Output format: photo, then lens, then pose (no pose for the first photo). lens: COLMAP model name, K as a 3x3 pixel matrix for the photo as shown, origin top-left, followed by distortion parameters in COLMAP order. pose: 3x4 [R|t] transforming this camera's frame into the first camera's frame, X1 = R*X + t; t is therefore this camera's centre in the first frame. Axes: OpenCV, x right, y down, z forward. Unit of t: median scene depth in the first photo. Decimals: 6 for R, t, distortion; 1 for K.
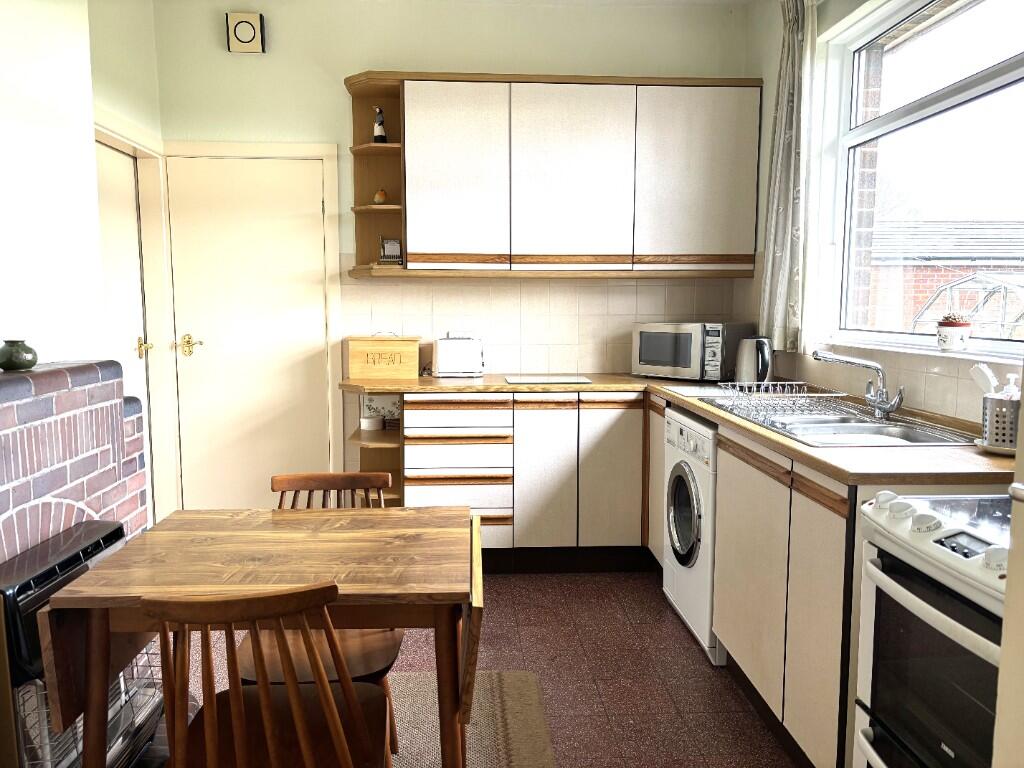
lens RADIAL K [[766.3, 0, 506.6], [0, 766.3, 385.9], [0, 0, 1]] dist [0.061955, -0.073577]
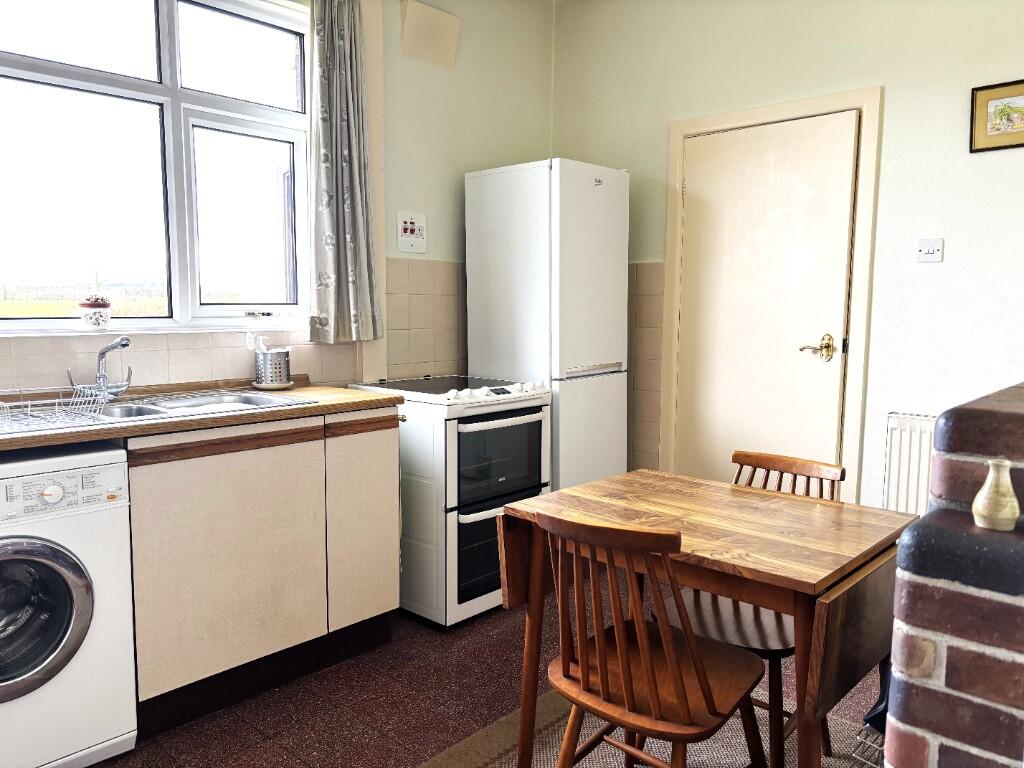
lens RADIAL K [[766.3, 0, 506.6], [0, 766.3, 385.9], [0, 0, 1]] dist [0.061955, -0.073577]
pose [[-0.688071, -0.084985, 0.720650, -0.780993], [0.070804, 0.980516, 0.183235, -0.169453], [-0.722181, 0.177104, -0.668647, 1.768280]]
